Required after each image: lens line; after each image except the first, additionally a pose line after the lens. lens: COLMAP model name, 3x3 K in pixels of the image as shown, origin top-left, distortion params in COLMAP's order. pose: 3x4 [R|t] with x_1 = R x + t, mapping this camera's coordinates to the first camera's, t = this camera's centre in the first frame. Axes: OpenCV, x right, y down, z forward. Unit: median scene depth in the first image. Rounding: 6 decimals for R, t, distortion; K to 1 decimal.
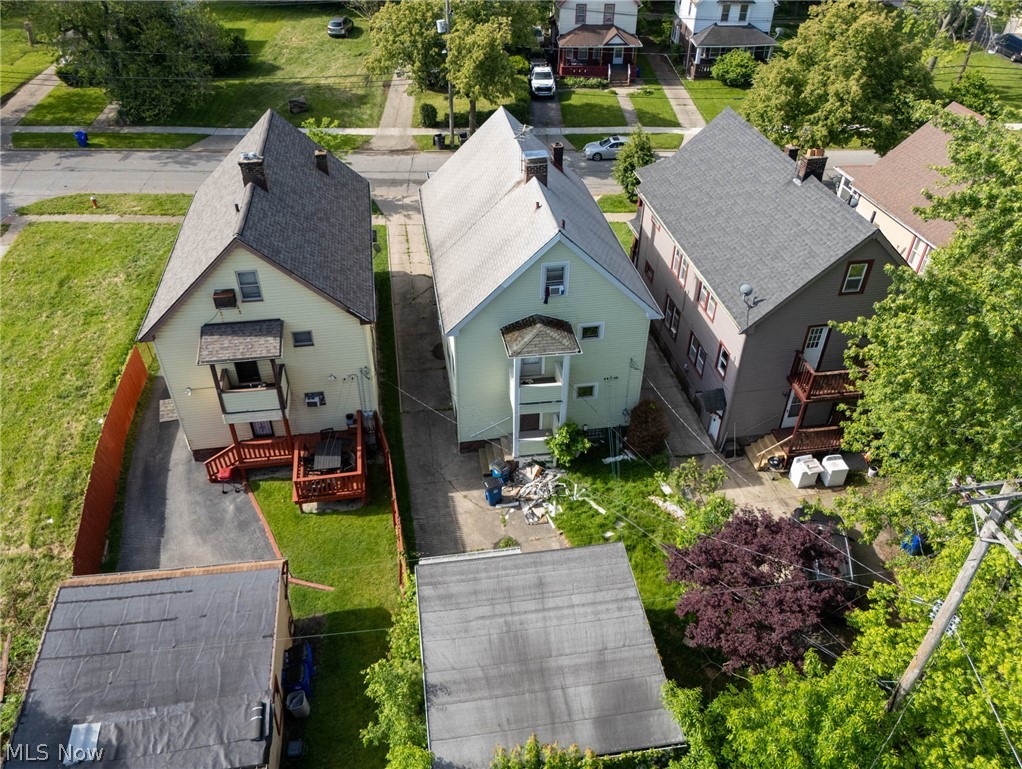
lens RADIAL K [[761.6, 0, 508.2], [0, 761.6, 377.6], [0, 0, 1]] dist [0.056602, -0.042805]
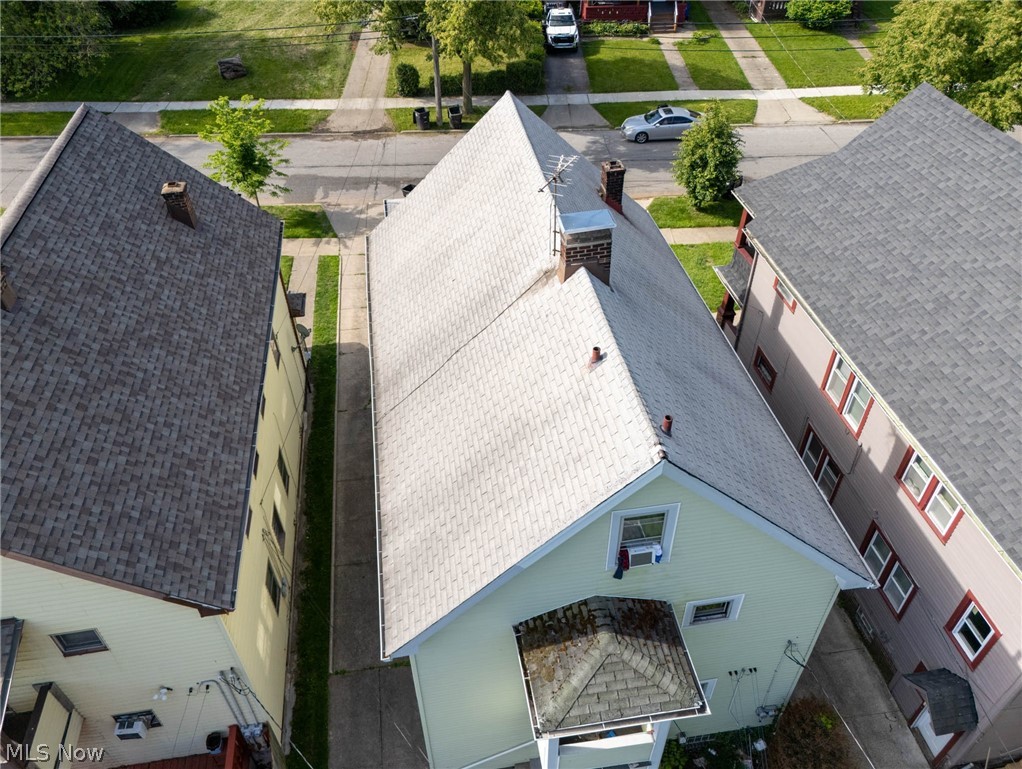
lens RADIAL K [[761.6, 0, 508.2], [0, 761.6, 377.6], [0, 0, 1]] dist [0.056602, -0.042805]
pose [[0.999836, -0.013843, -0.011647, -0.003266], [0.014589, 0.997672, 0.066614, -0.117562], [0.010697, -0.066773, 0.997711, 0.277038]]
